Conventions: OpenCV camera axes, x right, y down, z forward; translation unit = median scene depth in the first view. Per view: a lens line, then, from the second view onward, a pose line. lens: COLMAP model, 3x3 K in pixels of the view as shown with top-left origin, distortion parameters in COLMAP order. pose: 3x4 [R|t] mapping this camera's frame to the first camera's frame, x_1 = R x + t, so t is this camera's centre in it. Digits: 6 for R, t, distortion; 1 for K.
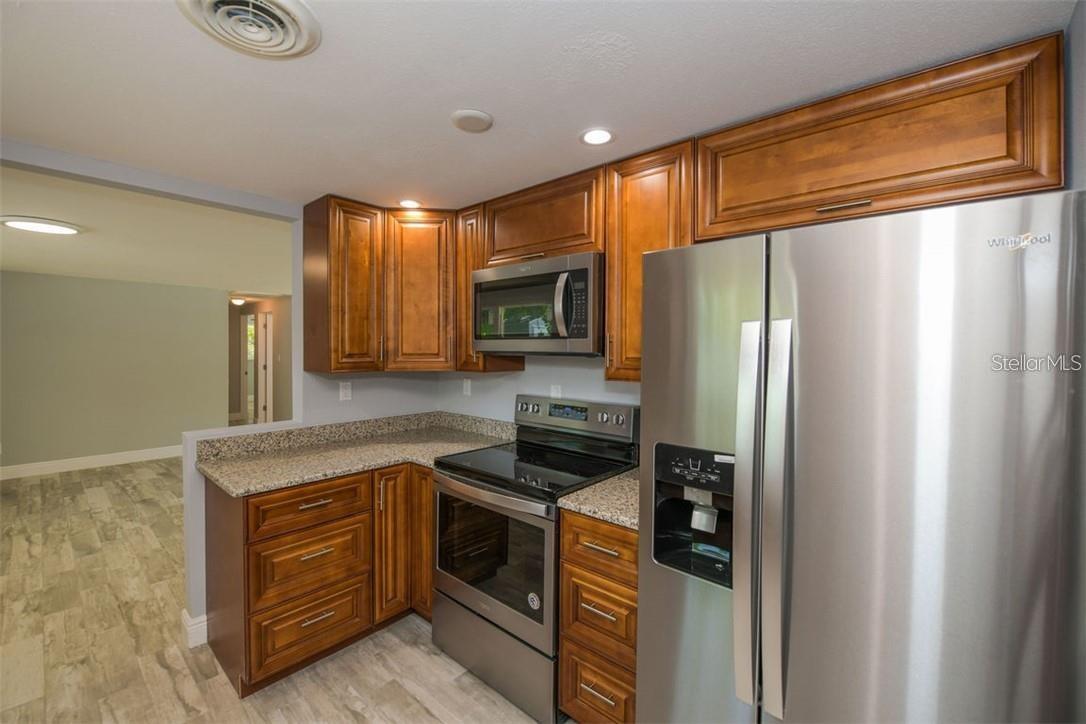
lens RADIAL K [[454.6, 0, 549.6], [0, 454.6, 346.7], [0, 0, 1]] dist [-0.014883, -0.000997]
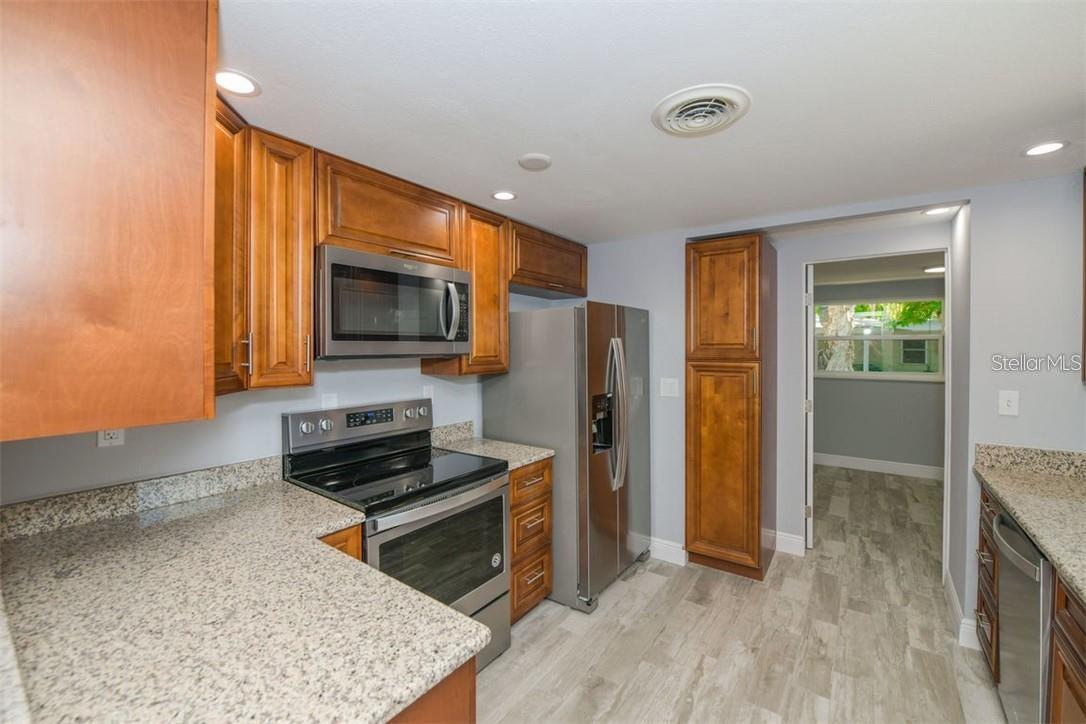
lens RADIAL K [[454.6, 0, 549.6], [0, 454.6, 346.7], [0, 0, 1]] dist [-0.014883, -0.000997]
pose [[-0.094858, -0.008466, 0.995455, -0.928368], [-0.006743, 0.999946, 0.007862, -0.013205], [-0.995468, -0.005966, -0.094910, 0.727288]]
